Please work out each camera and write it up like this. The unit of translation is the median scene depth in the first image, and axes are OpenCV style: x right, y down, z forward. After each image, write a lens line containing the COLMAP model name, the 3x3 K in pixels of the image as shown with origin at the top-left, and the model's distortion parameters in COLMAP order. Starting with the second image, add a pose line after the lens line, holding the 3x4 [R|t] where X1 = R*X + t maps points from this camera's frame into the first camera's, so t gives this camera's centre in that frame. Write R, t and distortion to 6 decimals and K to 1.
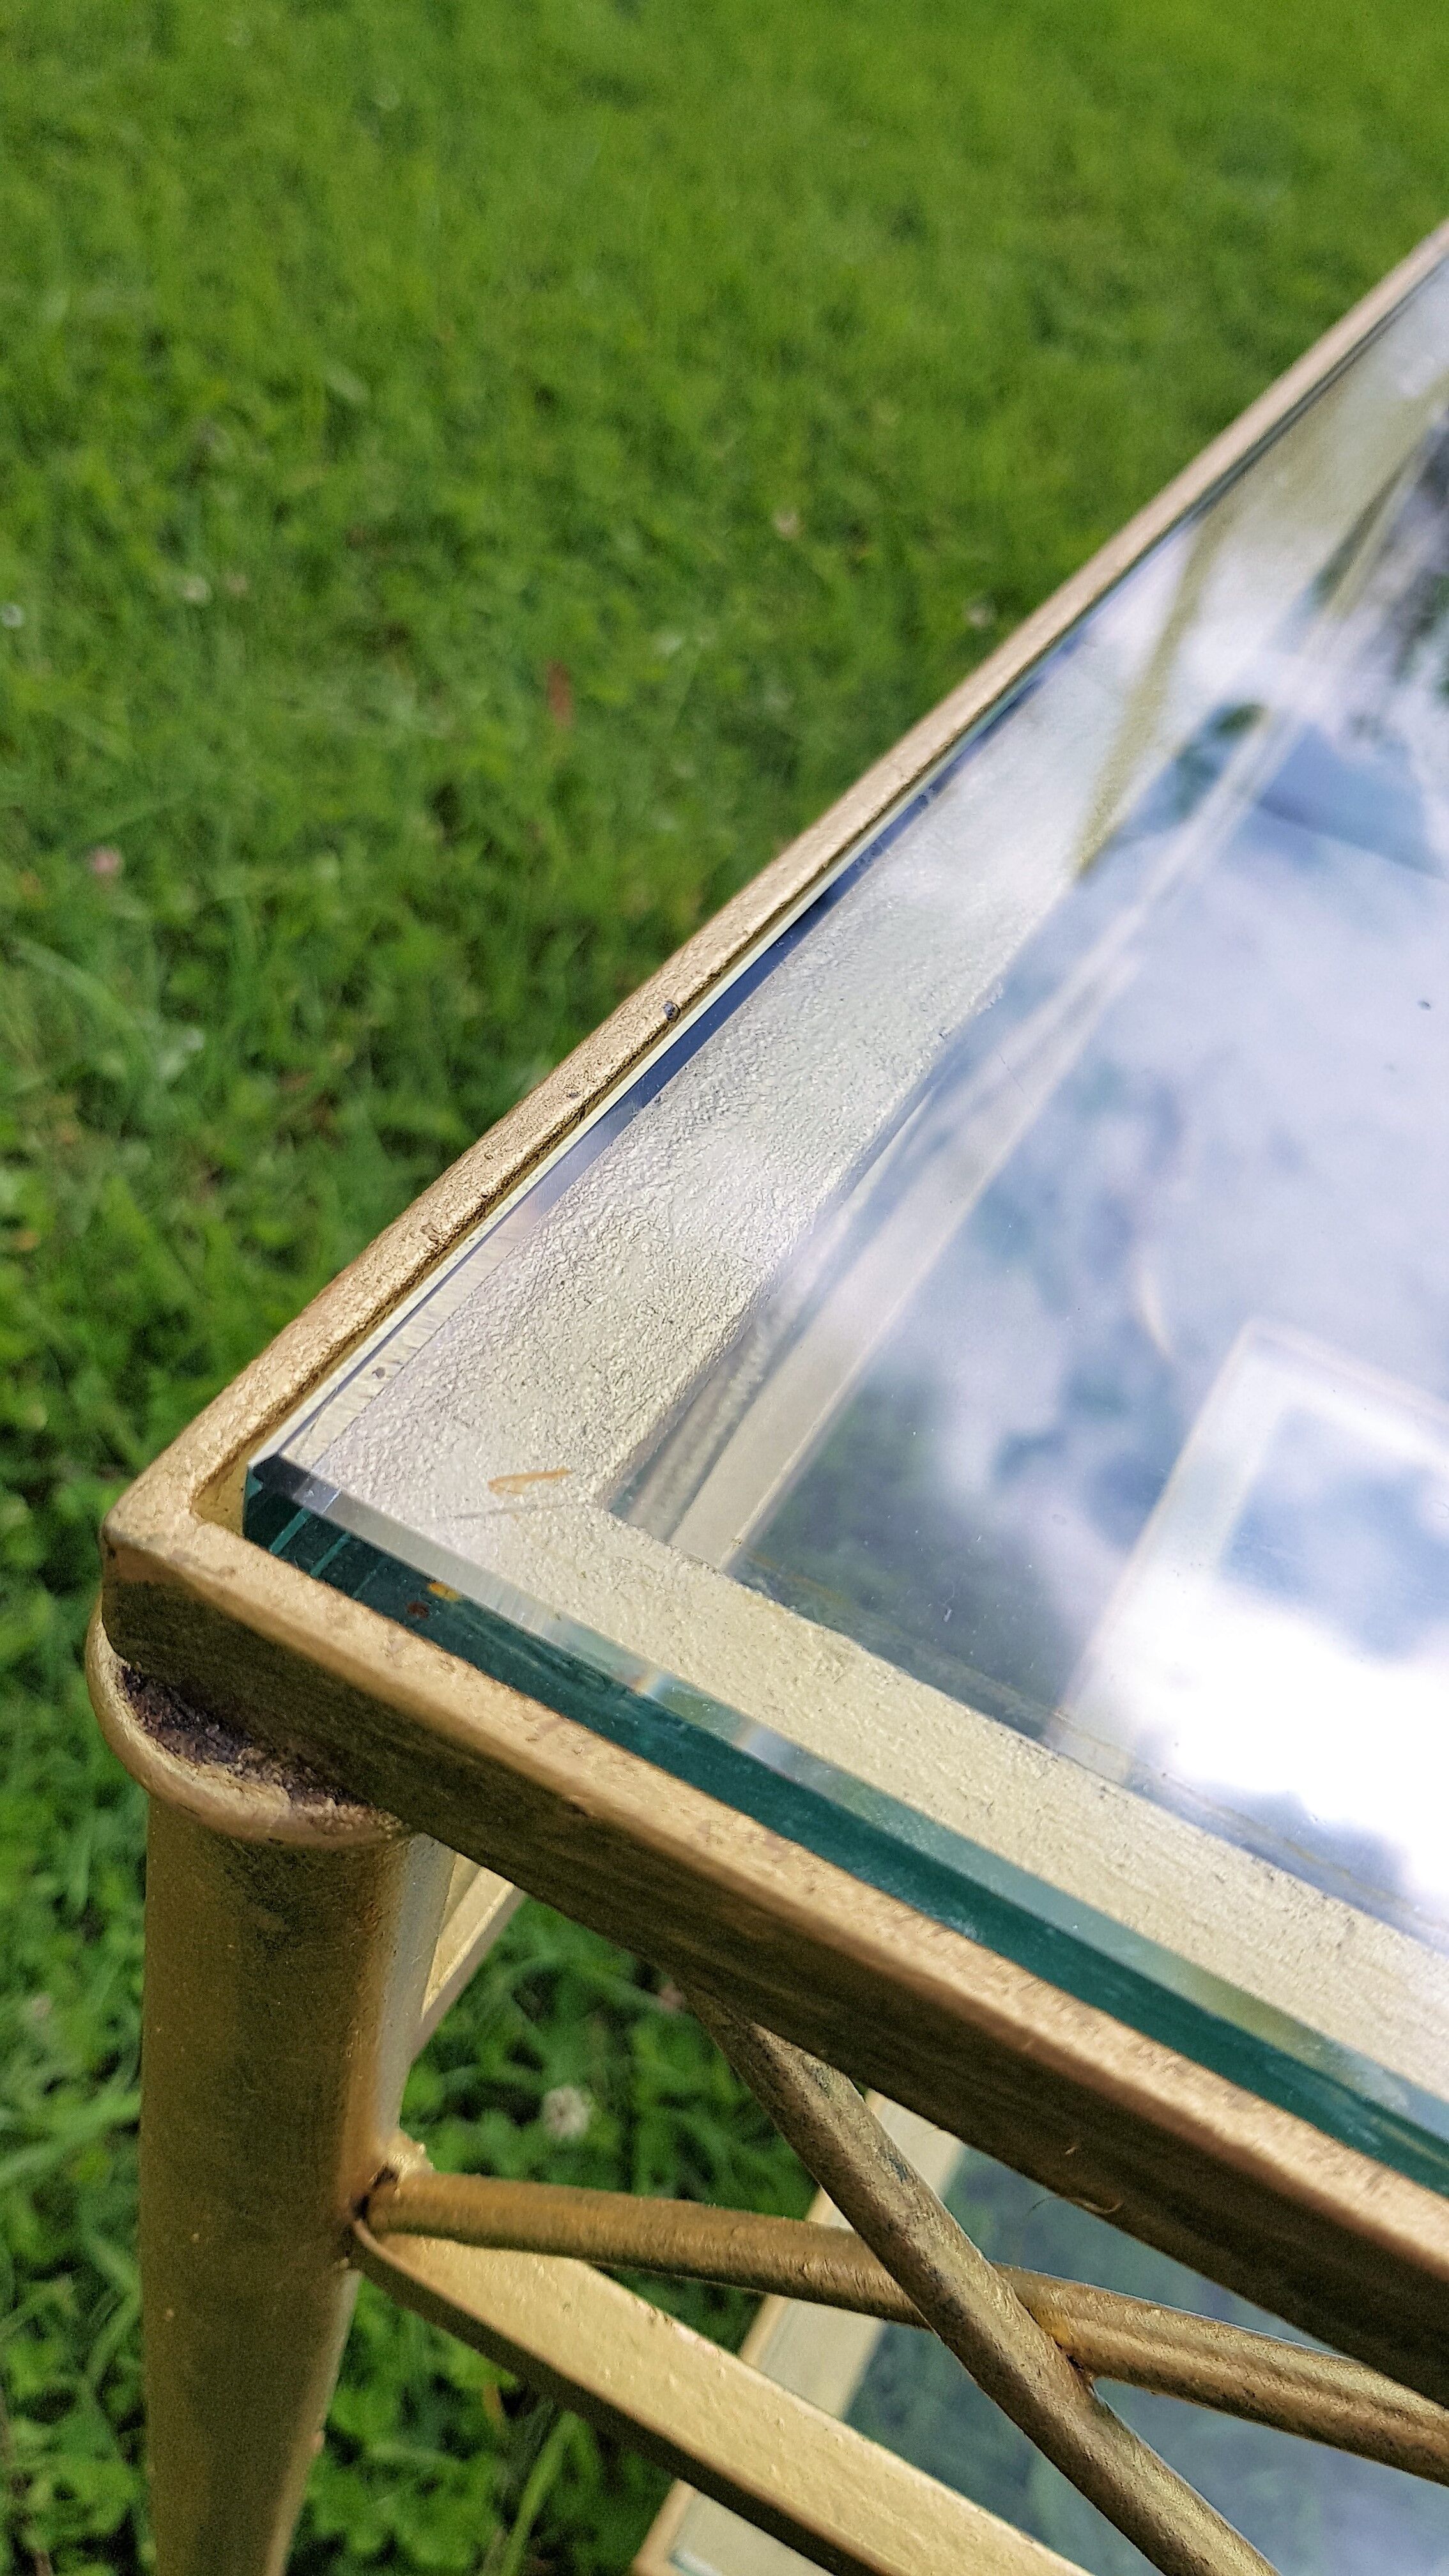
lens RADIAL K [[2030.4, 0, 724.5], [0, 2030.4, 1288.0], [0, 0, 1]] dist [0.001138, -0.040907]
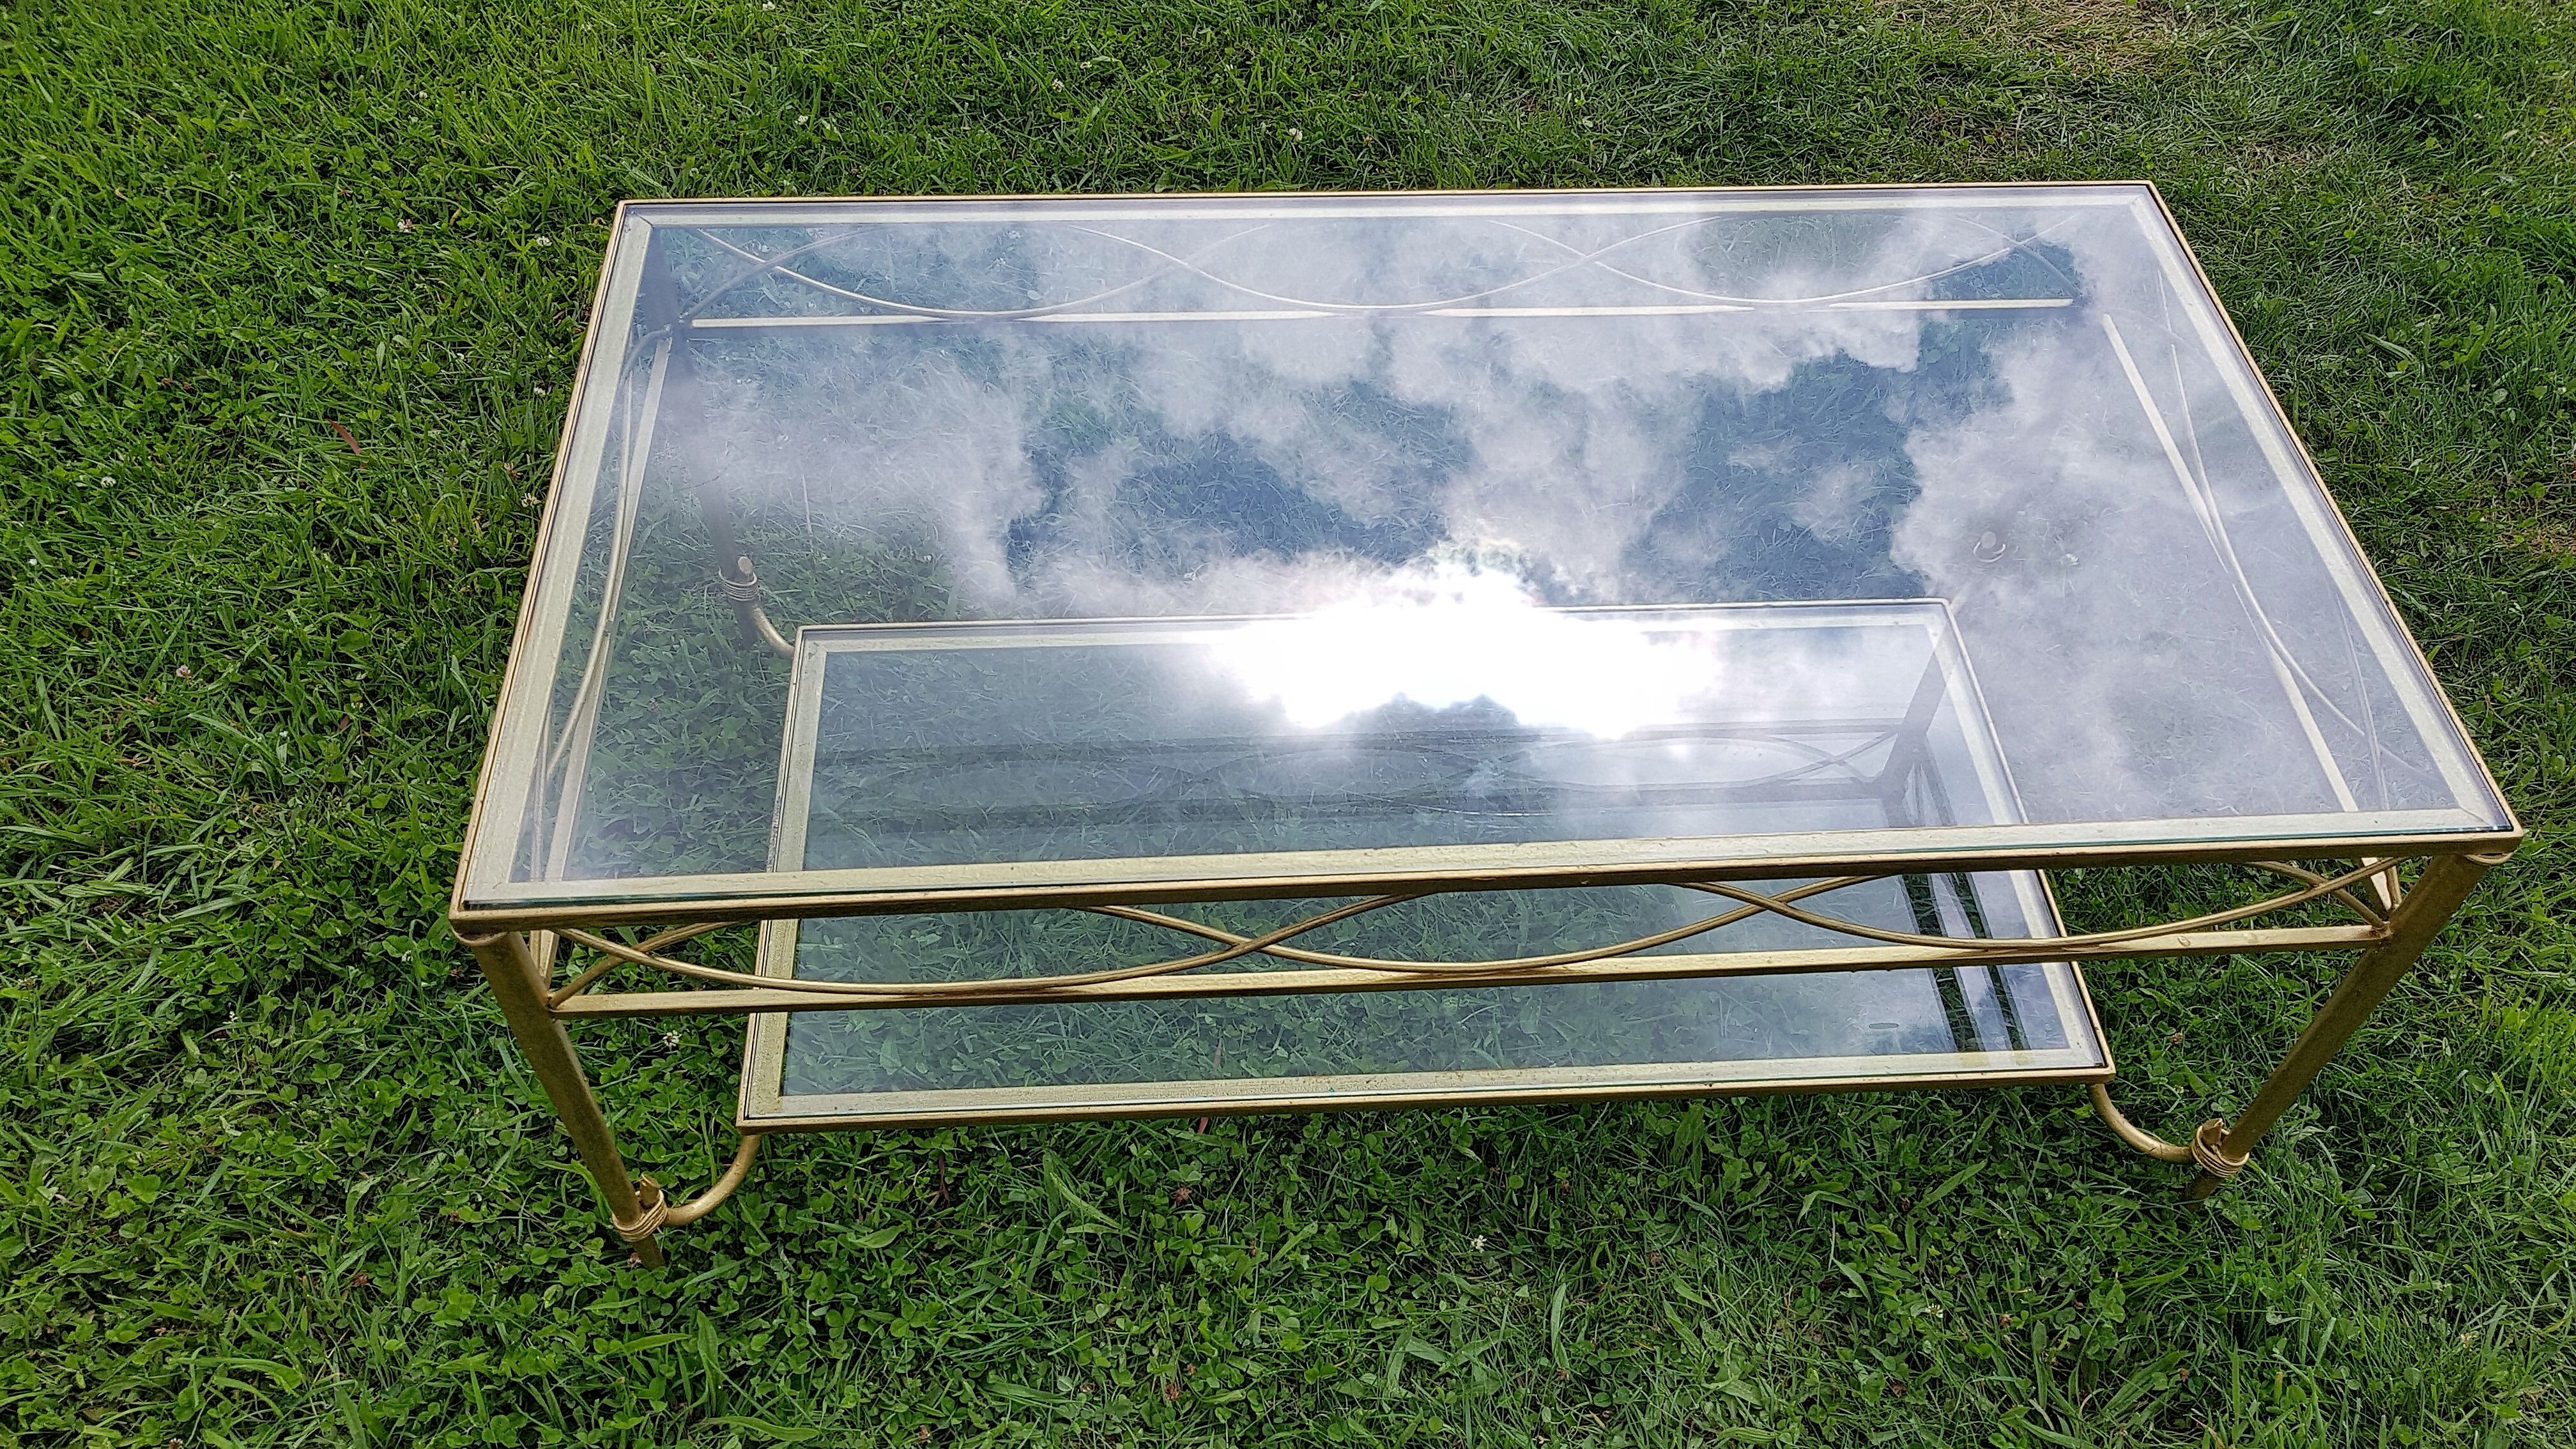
lens RADIAL K [[2030.4, 0, 1288.0], [0, 2030.4, 724.5], [0, 0, 1]] dist [0.001138, -0.040907]
pose [[0.849993, -0.496887, 0.174975, 0.224804], [0.457046, 0.860751, 0.224090, -0.124159], [-0.261957, -0.110503, 0.958732, -1.126530]]
